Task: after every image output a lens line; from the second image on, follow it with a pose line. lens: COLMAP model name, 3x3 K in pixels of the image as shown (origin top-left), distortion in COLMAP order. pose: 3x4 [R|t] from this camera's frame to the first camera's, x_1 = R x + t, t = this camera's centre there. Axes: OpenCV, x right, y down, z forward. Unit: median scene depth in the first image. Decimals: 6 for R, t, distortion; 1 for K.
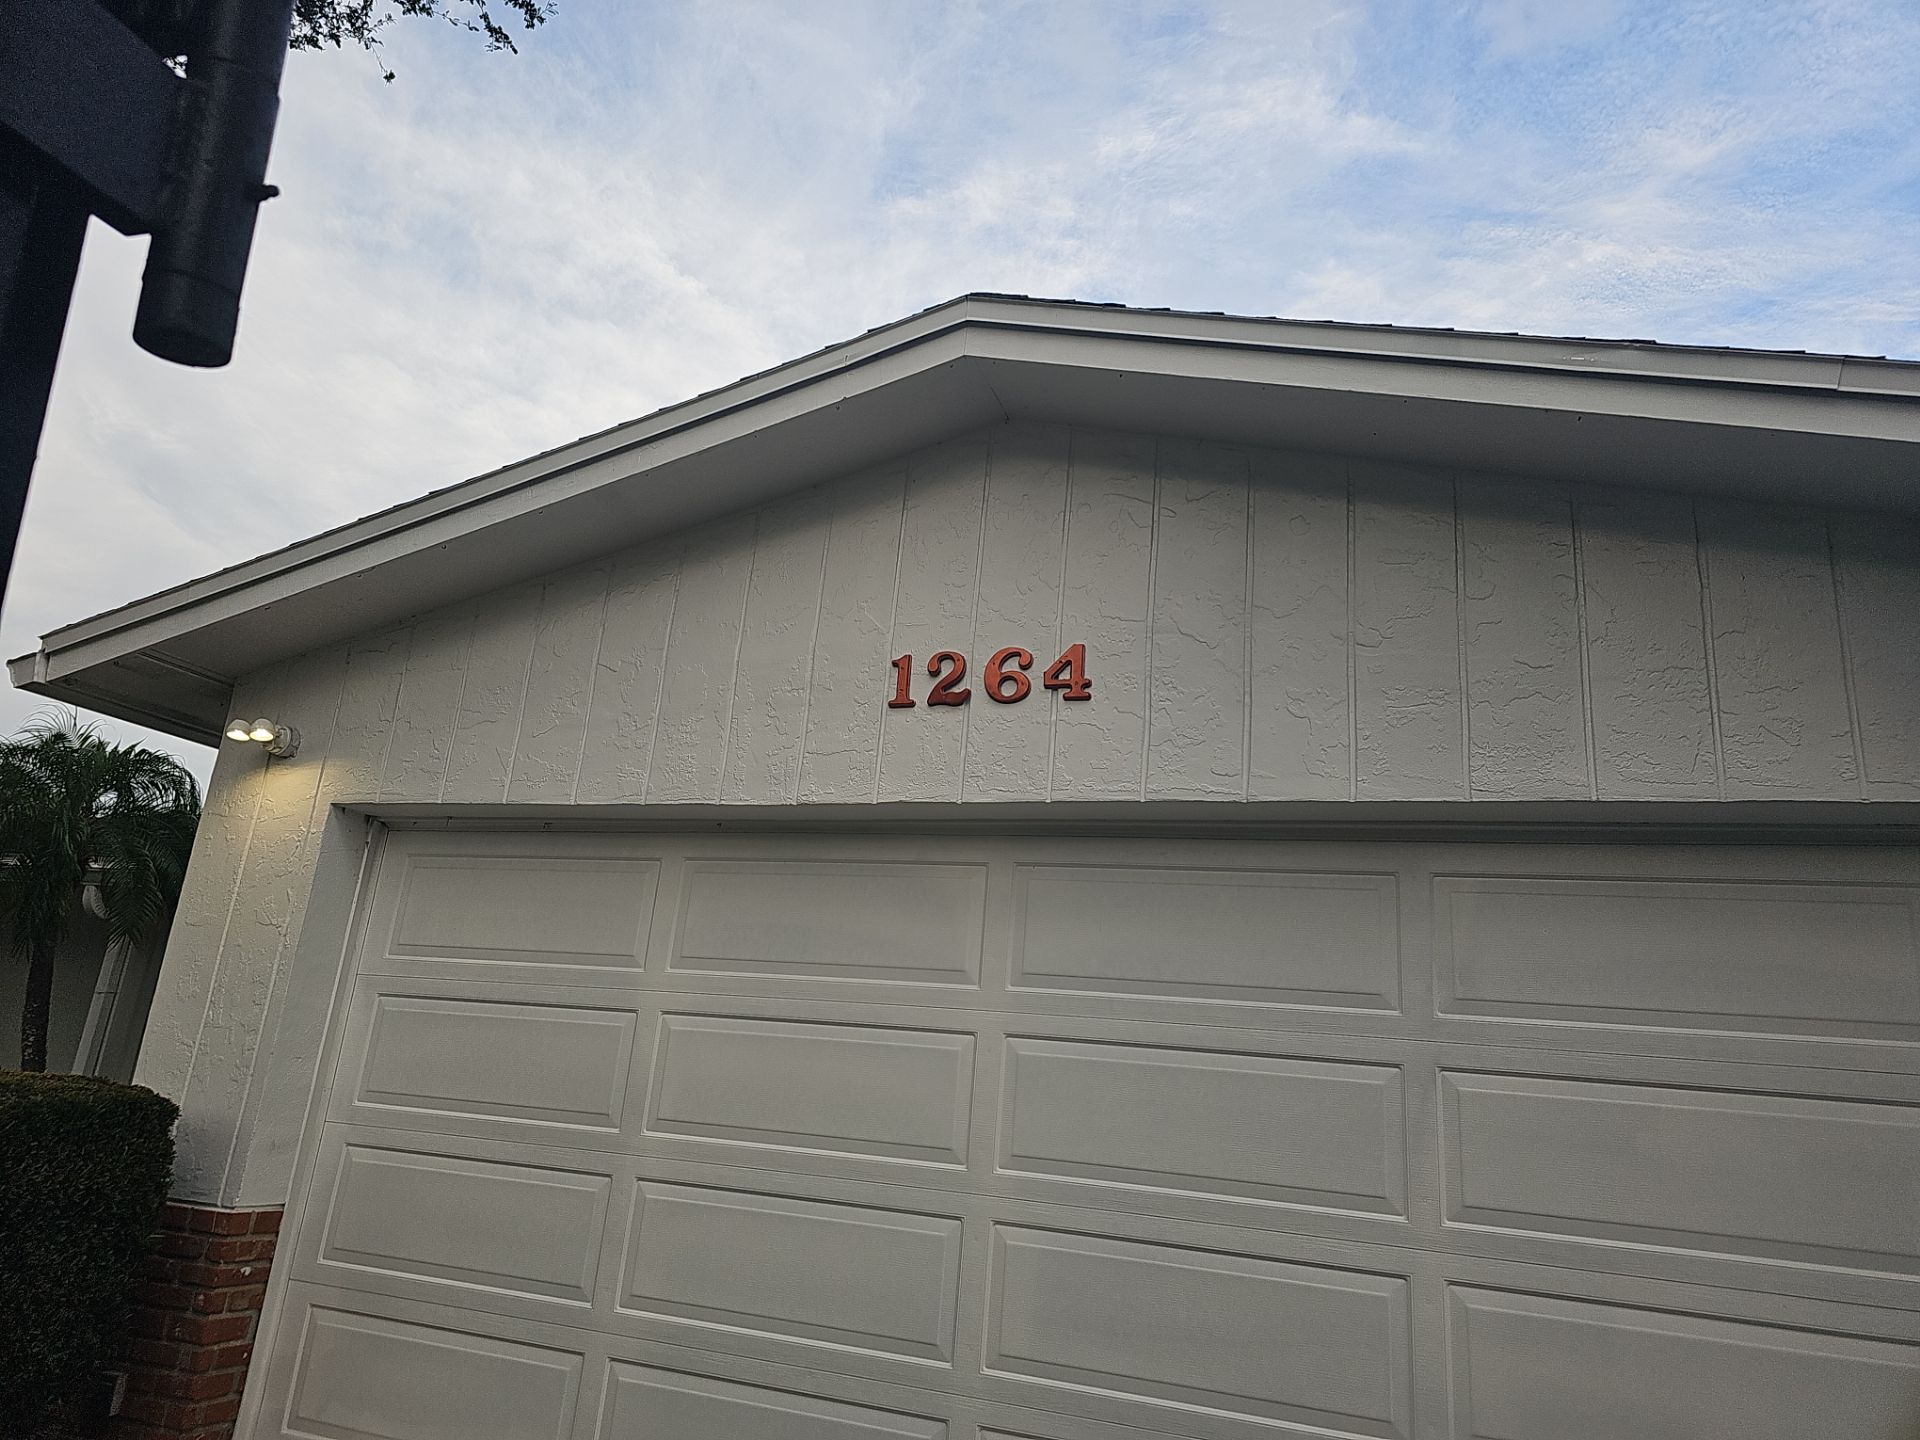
lens RADIAL K [[1260.0, 0, 960.0], [0, 1260.0, 720.0], [0, 0, 1]] dist [0.063395, -0.057400]
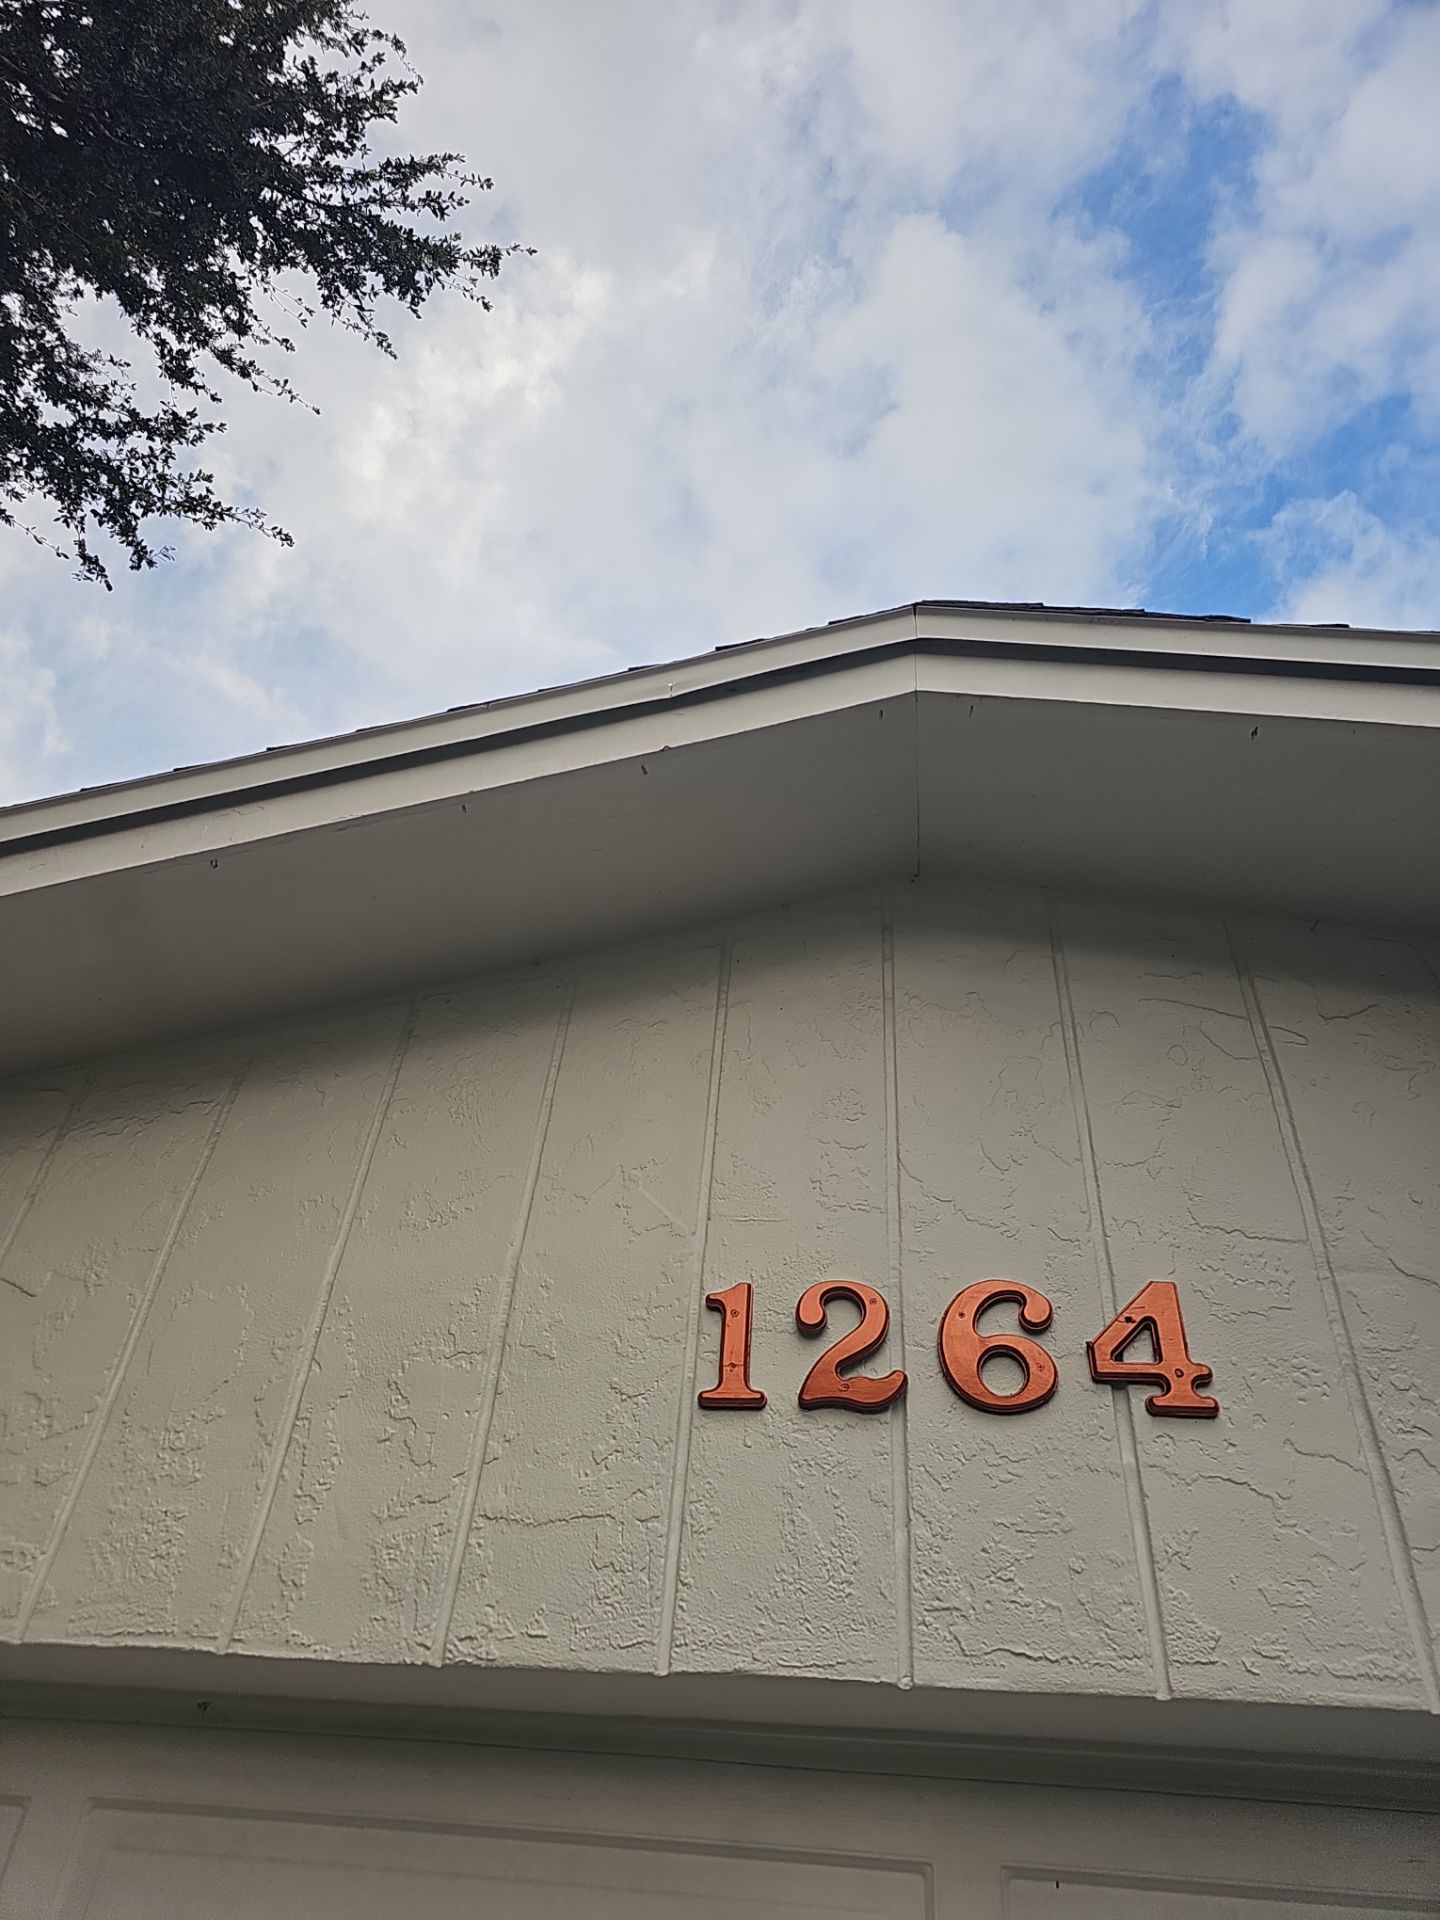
lens RADIAL K [[1260.0, 0, 692.8], [0, 1260.0, 960.7], [0, 0, 1]] dist [0.063395, -0.057400]
pose [[0.980461, 0.127665, 0.149657, -0.141019], [-0.057046, 0.912630, -0.404787, 0.025201], [-0.188258, 0.388340, 0.902081, 0.560708]]
